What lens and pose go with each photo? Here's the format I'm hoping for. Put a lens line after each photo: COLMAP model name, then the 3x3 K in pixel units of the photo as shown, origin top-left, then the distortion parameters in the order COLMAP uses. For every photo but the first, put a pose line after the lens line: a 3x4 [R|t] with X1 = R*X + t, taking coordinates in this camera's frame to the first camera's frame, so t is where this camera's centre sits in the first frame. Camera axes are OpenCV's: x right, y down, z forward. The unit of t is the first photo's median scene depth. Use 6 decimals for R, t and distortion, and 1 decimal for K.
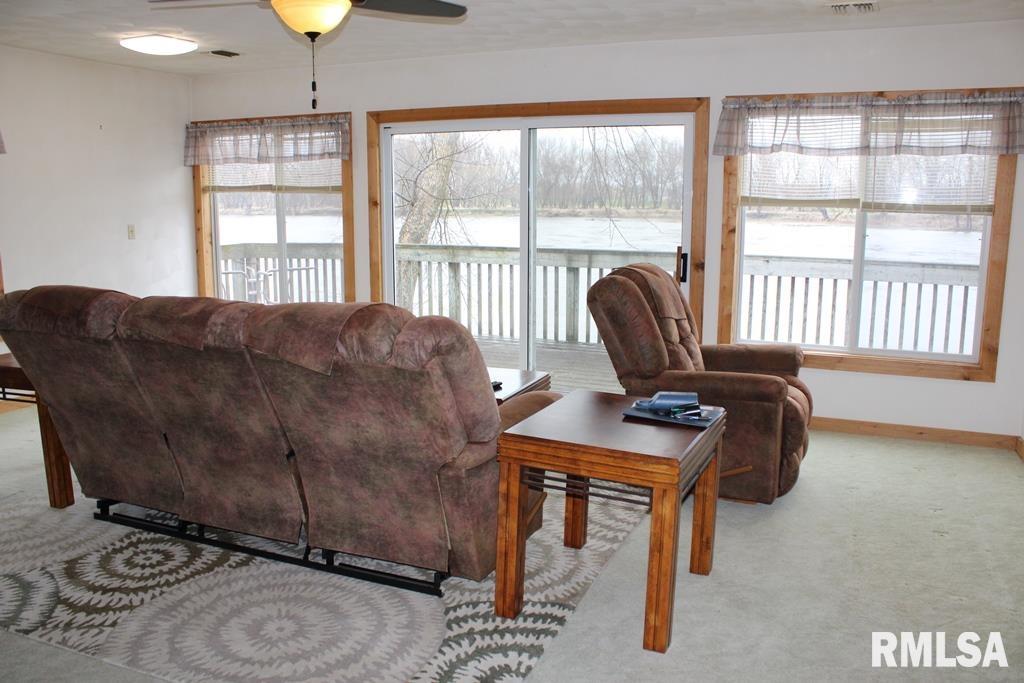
lens RADIAL K [[851.5, 0, 524.9], [0, 851.5, 349.5], [0, 0, 1]] dist [-0.166039, 0.153863]
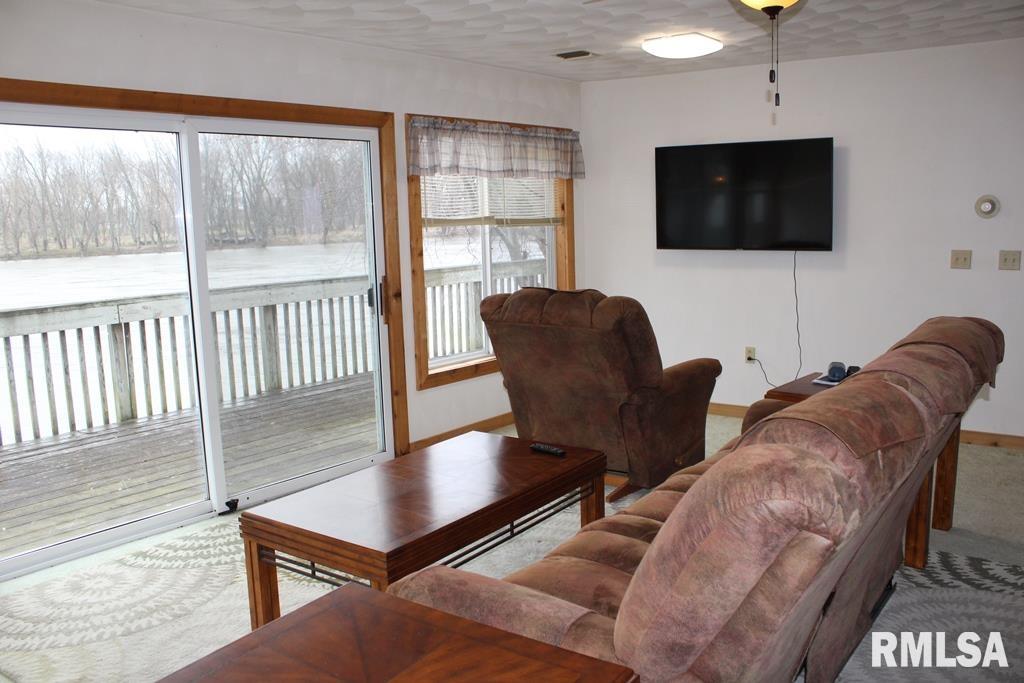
lens RADIAL K [[851.5, 0, 524.9], [0, 851.5, 349.5], [0, 0, 1]] dist [-0.166039, 0.153863]
pose [[0.250310, -0.163547, 0.954252, -0.686651], [0.195748, 0.973822, 0.115555, -0.126427], [-0.948171, 0.157869, 0.275771, 0.653577]]
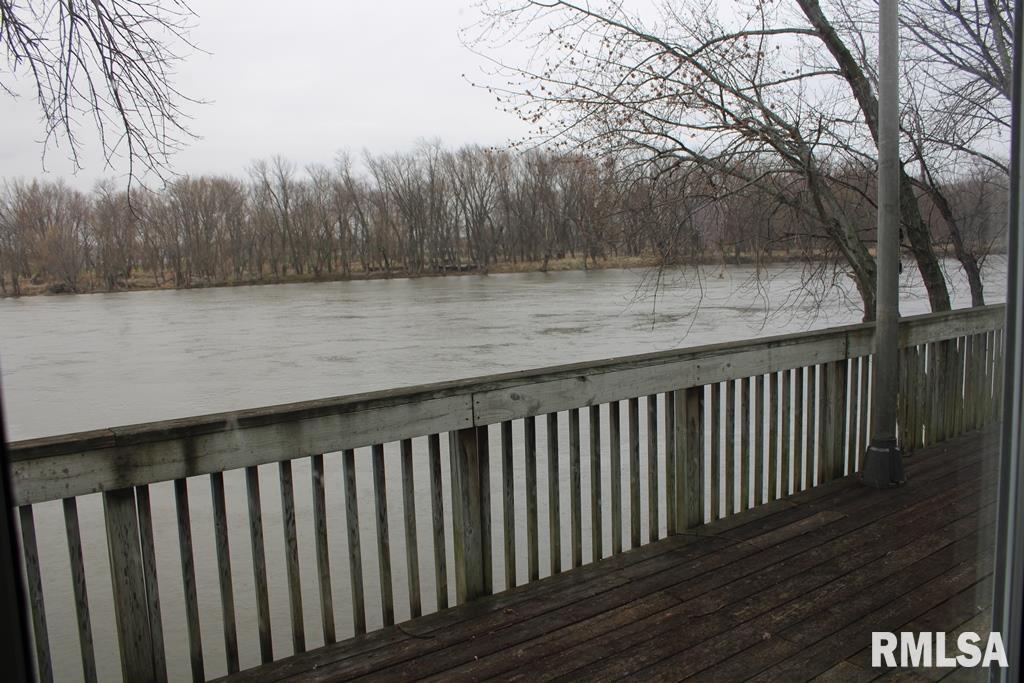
lens RADIAL K [[851.5, 0, 524.9], [0, 851.5, 349.5], [0, 0, 1]] dist [-0.166039, 0.153863]
pose [[0.479589, -0.123278, 0.868791, -0.228604], [0.187771, 0.981566, 0.035627, -0.217449], [-0.857168, 0.146048, 0.493896, 1.172374]]
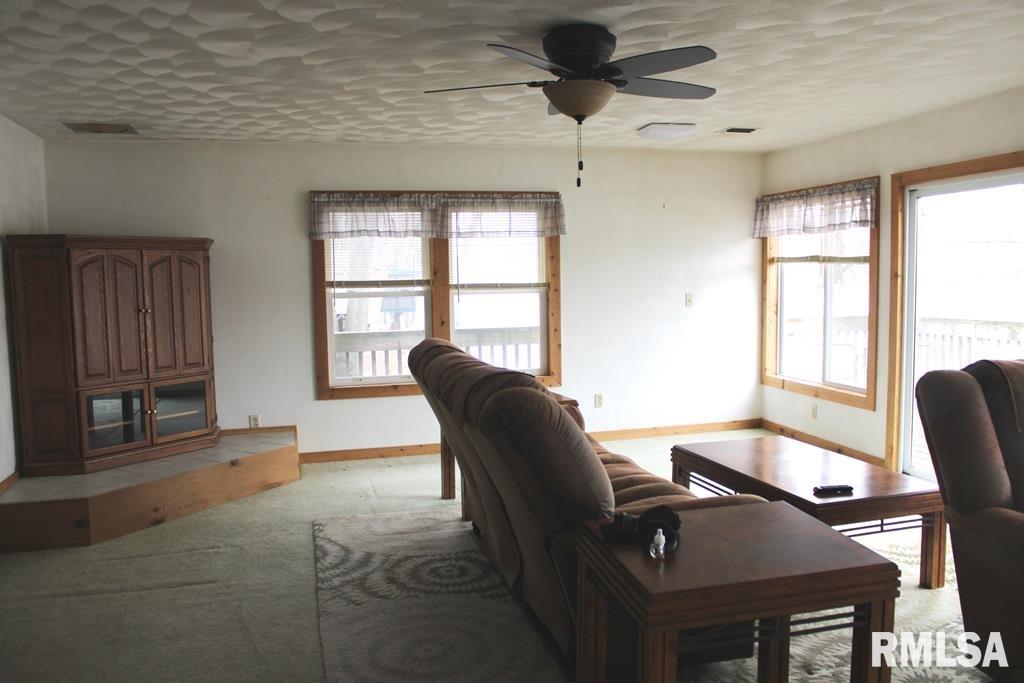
lens RADIAL K [[851.5, 0, 524.9], [0, 851.5, 349.5], [0, 0, 1]] dist [-0.166039, 0.153863]
pose [[0.604648, 0.056592, -0.794480, 0.356366], [-0.122231, 0.992250, -0.022346, -0.032420], [0.787058, 0.110622, 0.606879, 0.198541]]
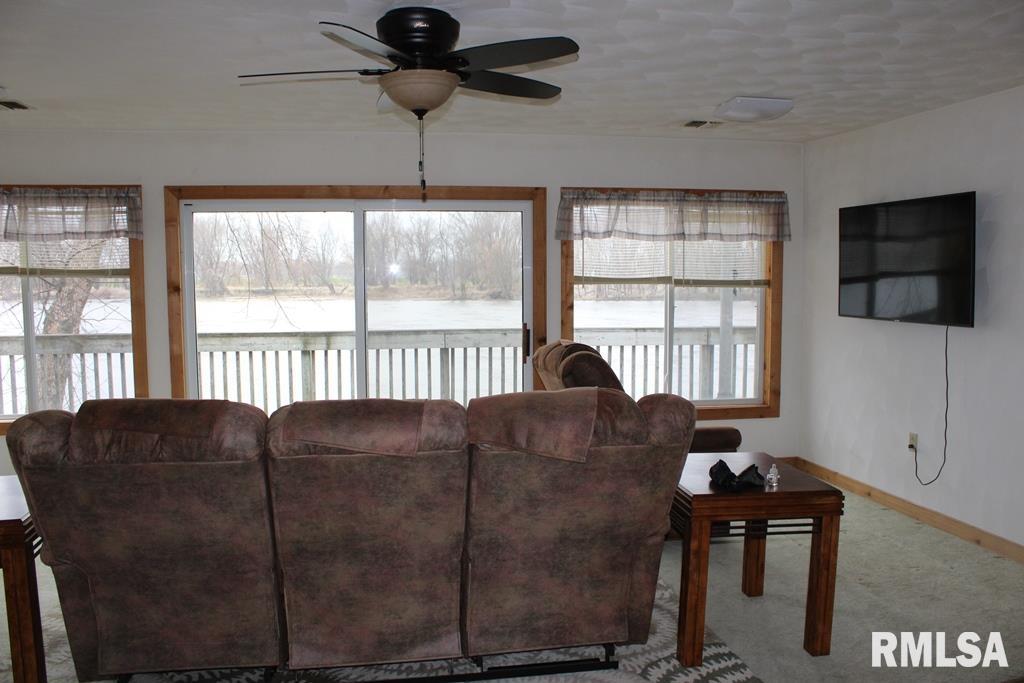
lens RADIAL K [[851.5, 0, 524.9], [0, 851.5, 349.5], [0, 0, 1]] dist [-0.166039, 0.153863]
pose [[0.839194, -0.053477, 0.541197, -0.426720], [0.101915, 0.992987, -0.059913, -0.024802], [-0.534198, 0.105435, 0.838759, 0.097755]]
